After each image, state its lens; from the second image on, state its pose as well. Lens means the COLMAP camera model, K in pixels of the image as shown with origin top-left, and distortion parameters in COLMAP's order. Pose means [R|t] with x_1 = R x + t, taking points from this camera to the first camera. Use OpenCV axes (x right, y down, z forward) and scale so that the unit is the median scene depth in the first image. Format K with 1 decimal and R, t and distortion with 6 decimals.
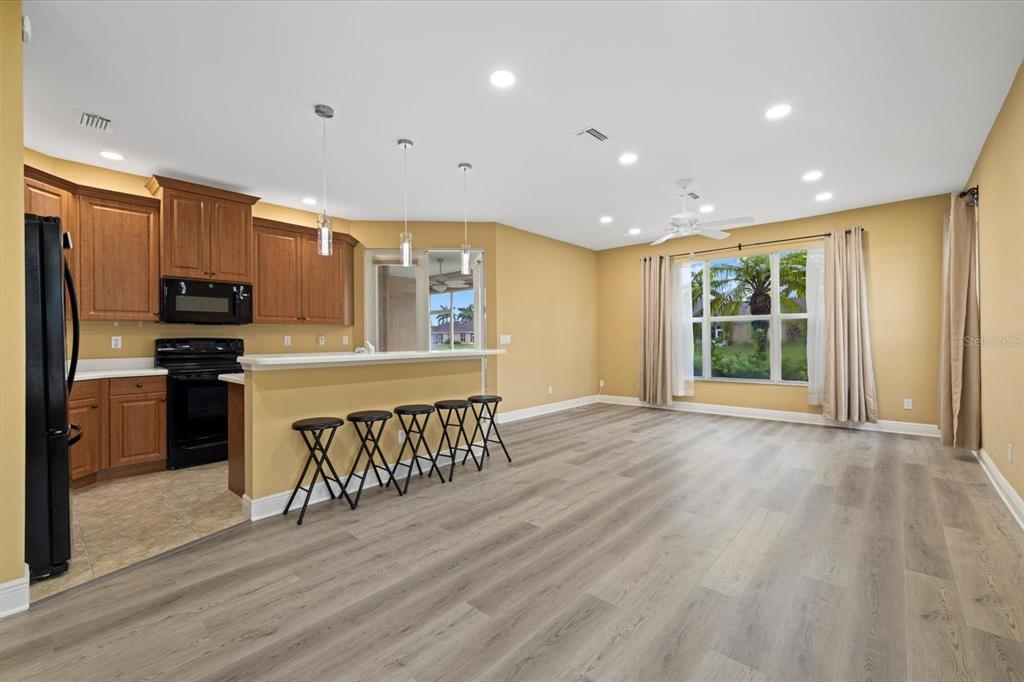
lens RADIAL K [[434.5, 0, 517.4], [0, 434.5, 337.9], [0, 0, 1]] dist [-0.000128, 0.000446]
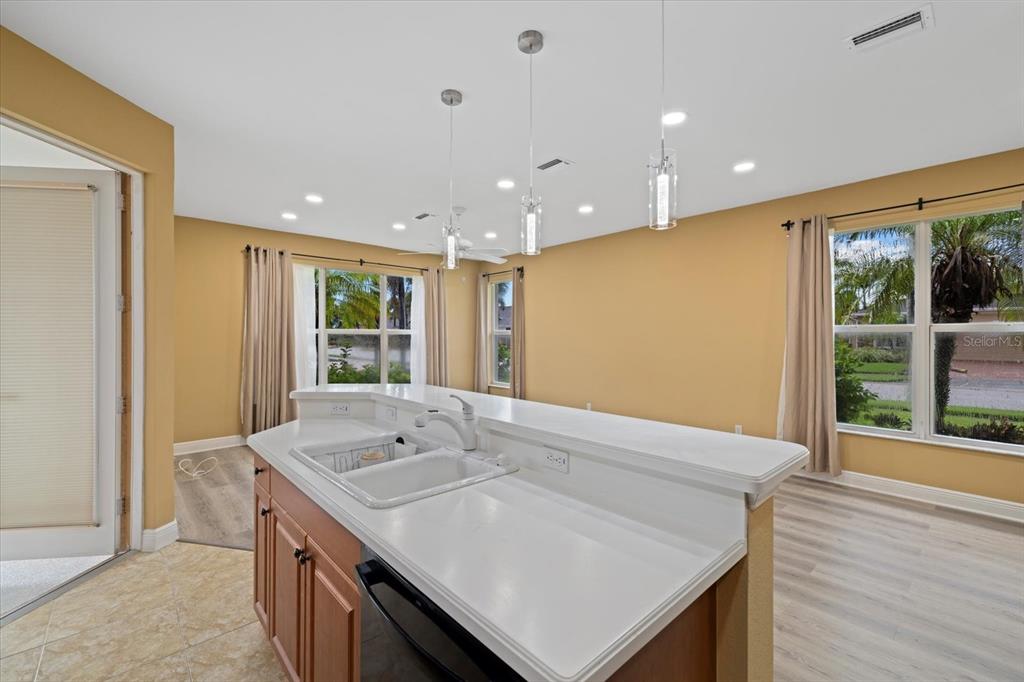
lens RADIAL K [[434.5, 0, 514.4], [0, 434.5, 340.0], [0, 0, 1]] dist [-0.000128, 0.000446]
pose [[0.098579, 0.001537, 0.995128, -0.708596], [-0.006065, 0.999981, -0.000944, -0.042448], [-0.995111, -0.005942, 0.098586, 0.822976]]
